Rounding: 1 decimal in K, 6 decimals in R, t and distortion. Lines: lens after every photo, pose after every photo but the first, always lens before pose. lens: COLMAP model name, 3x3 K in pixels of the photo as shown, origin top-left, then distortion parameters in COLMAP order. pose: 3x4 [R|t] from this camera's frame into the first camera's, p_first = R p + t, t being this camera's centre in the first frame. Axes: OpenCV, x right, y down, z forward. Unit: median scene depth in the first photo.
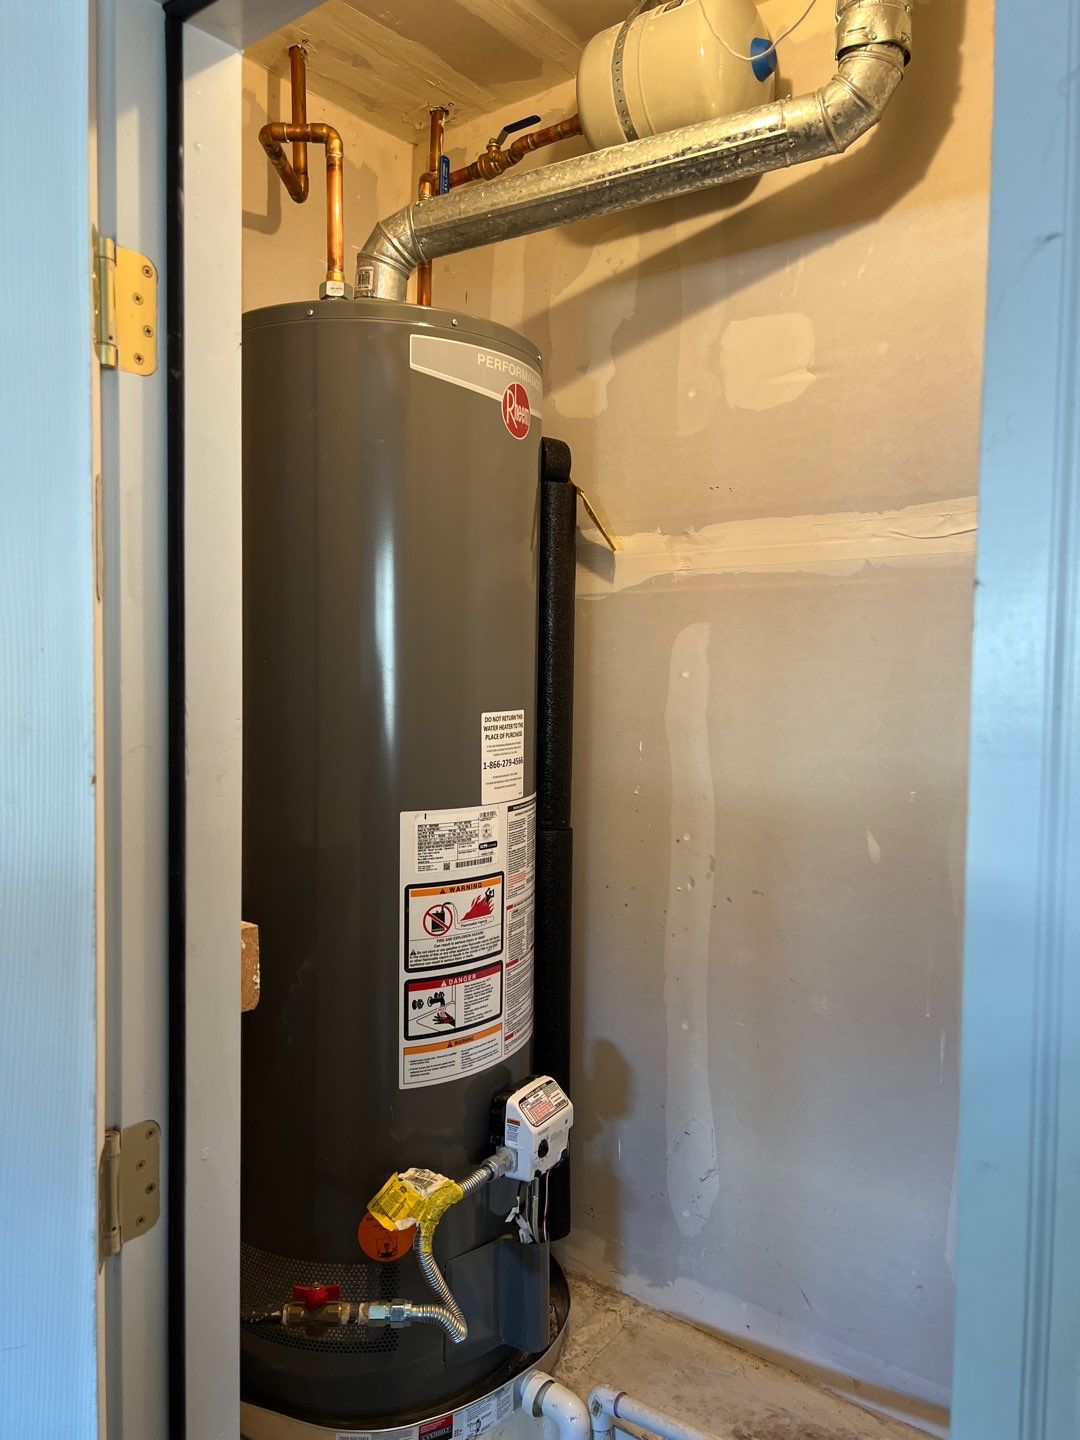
lens RADIAL K [[1067.6, 0, 536.3], [0, 1067.6, 718.7], [0, 0, 1]] dist [0.043457, -0.052716]
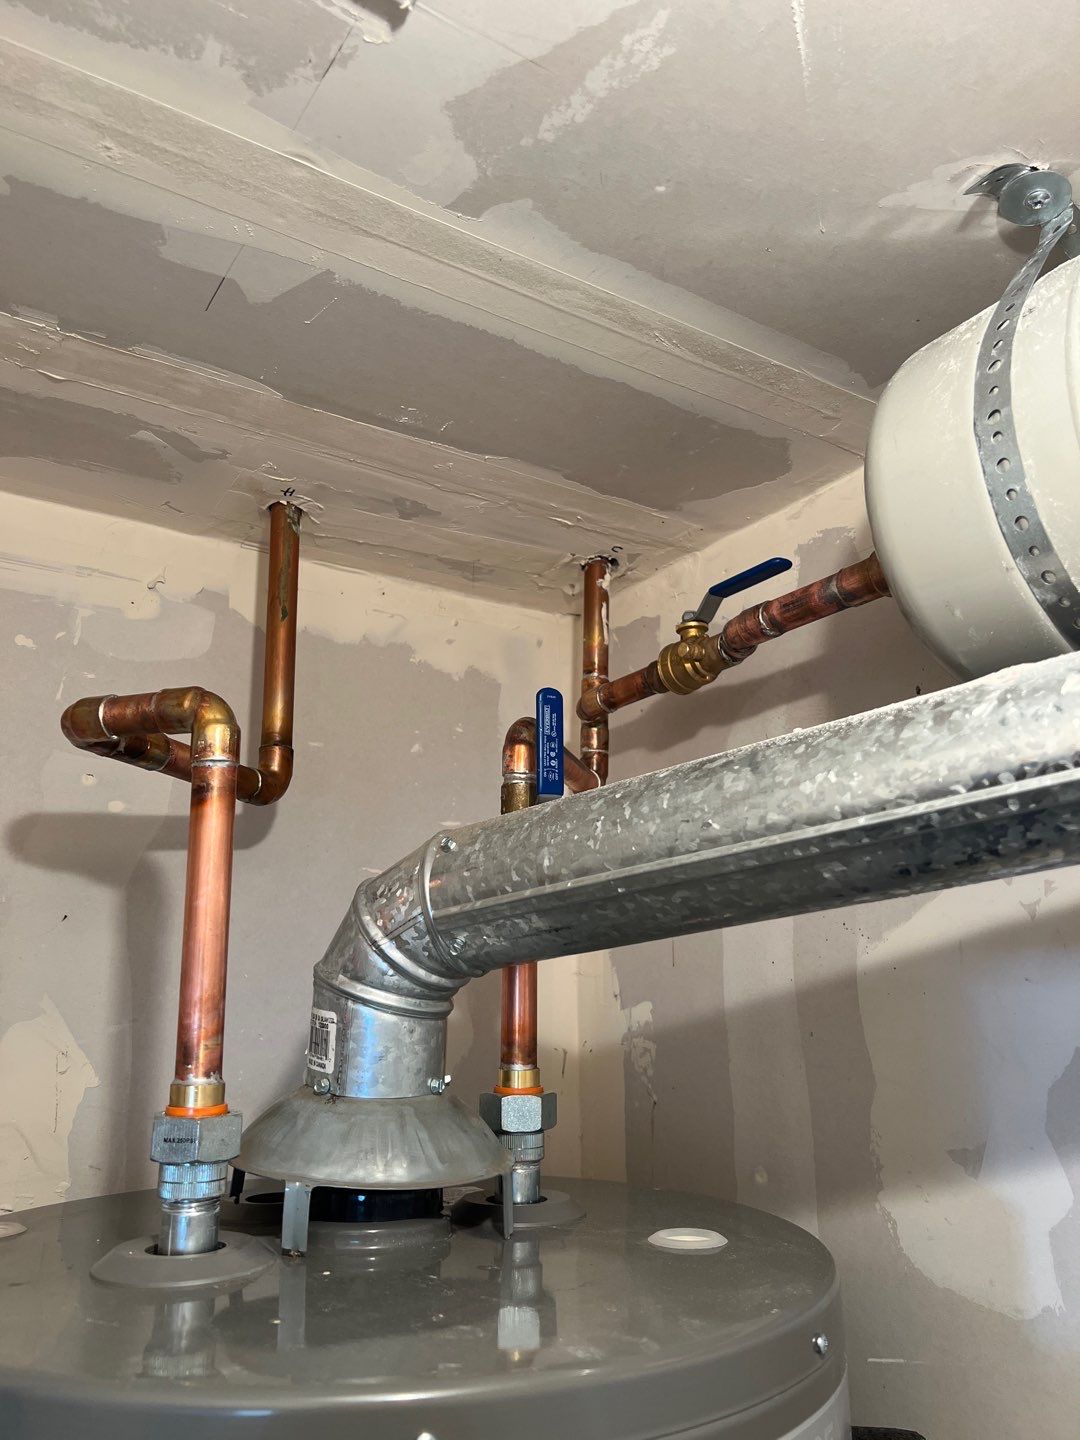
lens RADIAL K [[1075.9, 0, 539.8], [0, 1075.9, 723.6], [0, 0, 1]] dist [0.093020, -0.157095]
pose [[0.950628, -0.095749, -0.295193, 0.033221], [0.001463, 0.952585, -0.304268, -0.403238], [0.310330, 0.288813, 0.905694, 0.659815]]
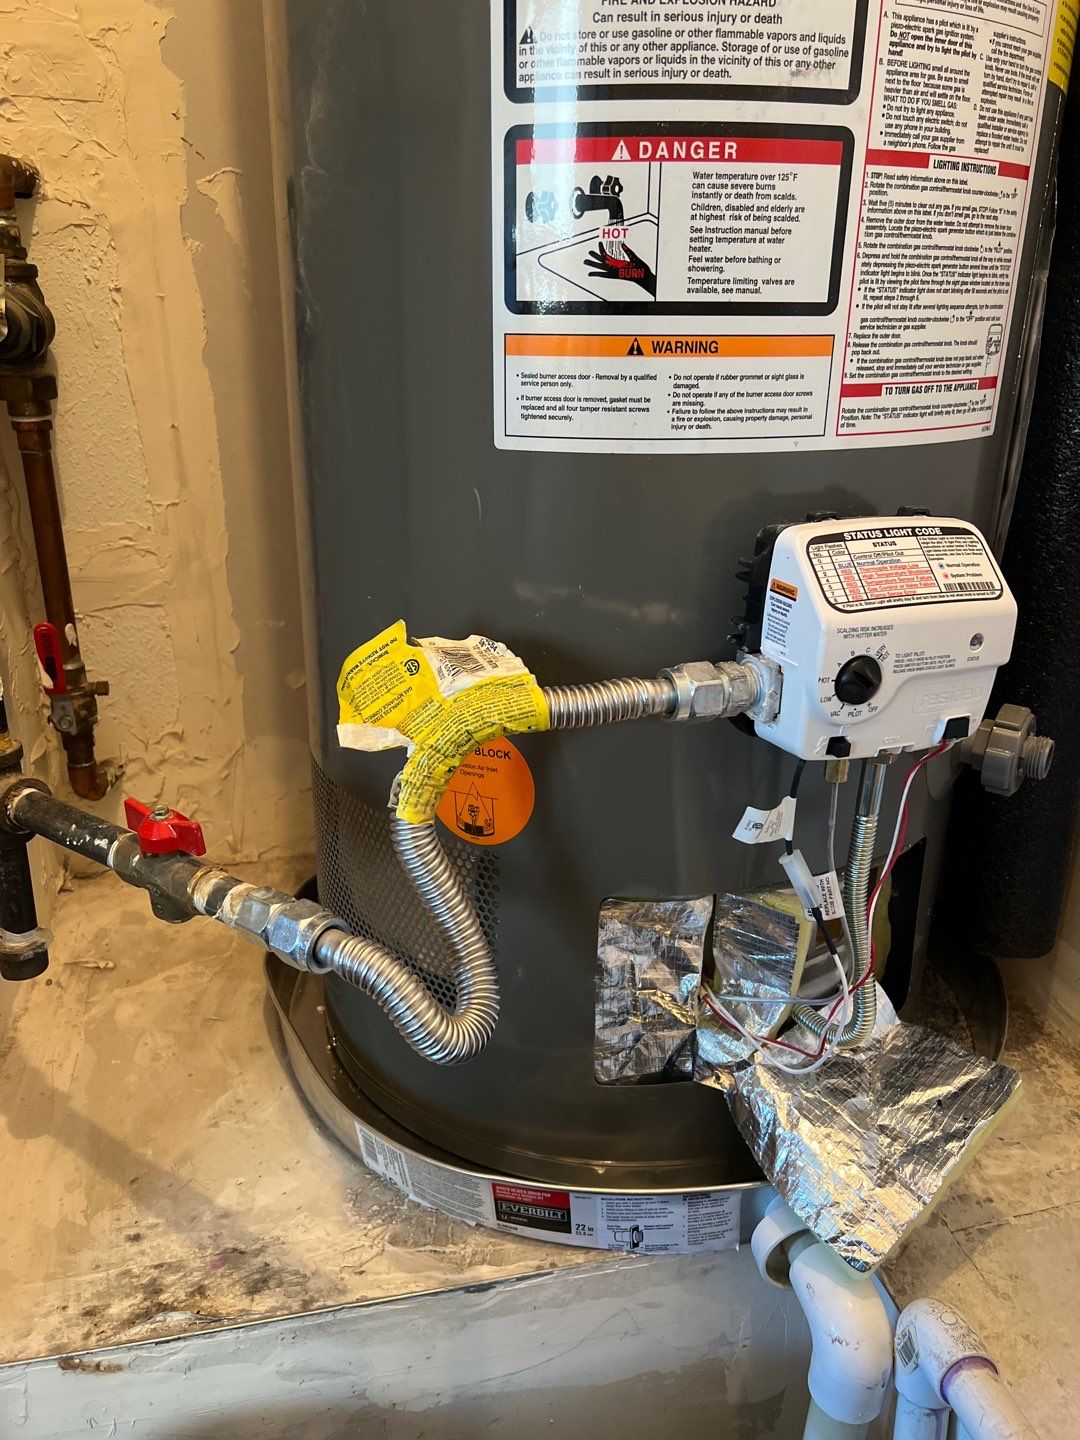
lens RADIAL K [[1089.5, 0, 540.0], [0, 1089.5, 720.0], [0, 0, 1]] dist [0.050038, -0.066365]
pose [[0.784953, 0.214185, -0.581354, 0.129419], [-0.029859, 0.950330, 0.309810, 0.300542], [0.618835, -0.225828, 0.752360, 0.656575]]
